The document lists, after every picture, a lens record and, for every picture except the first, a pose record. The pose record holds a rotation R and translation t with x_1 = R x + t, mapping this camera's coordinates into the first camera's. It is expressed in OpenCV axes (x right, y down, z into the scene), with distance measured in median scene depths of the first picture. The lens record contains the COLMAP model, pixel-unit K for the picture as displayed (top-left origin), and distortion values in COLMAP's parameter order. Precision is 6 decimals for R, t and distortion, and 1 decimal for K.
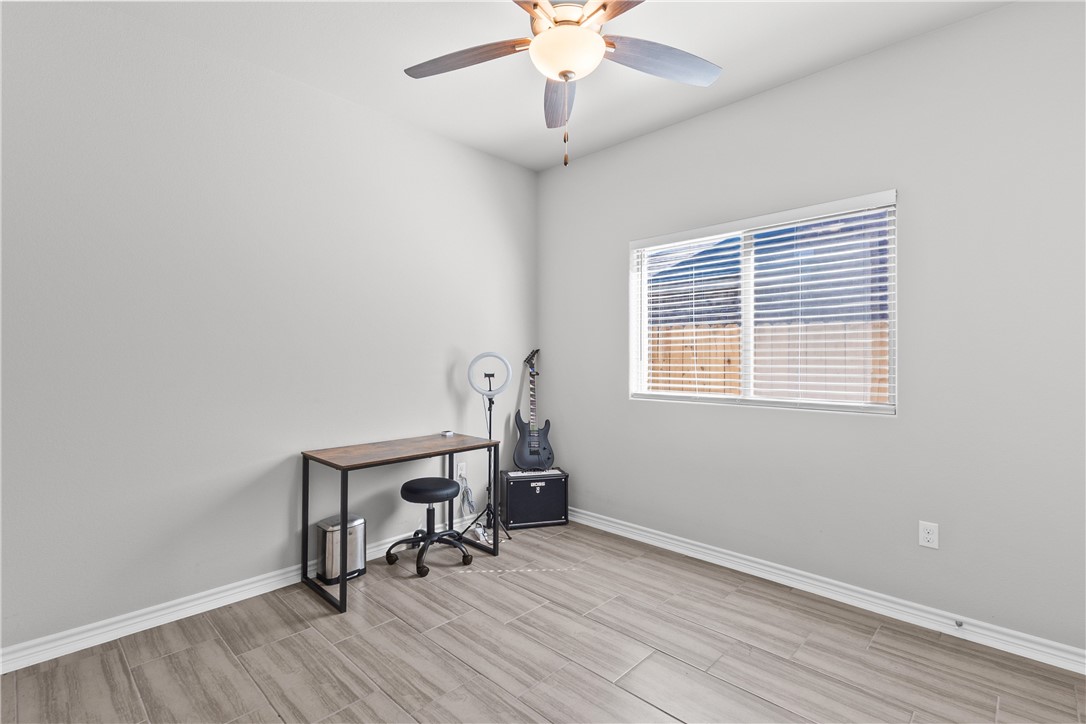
lens RADIAL K [[506.3, 0, 544.5], [0, 506.3, 356.2], [0, 0, 1]] dist [0.012319, 0.000322]
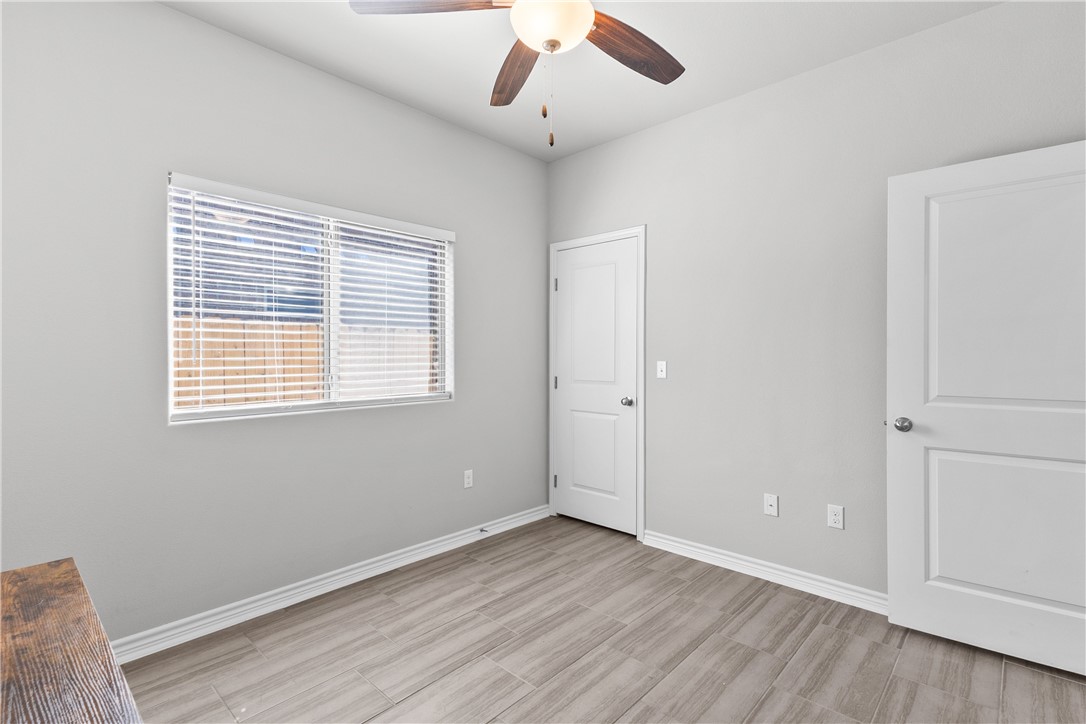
lens RADIAL K [[506.3, 0, 544.5], [0, 506.3, 356.2], [0, 0, 1]] dist [0.012319, 0.000322]
pose [[-0.009107, -0.000340, 0.999958, -0.560369], [0.003532, 0.999994, 0.000373, 0.002349], [-0.999952, 0.003535, -0.009105, 0.654409]]
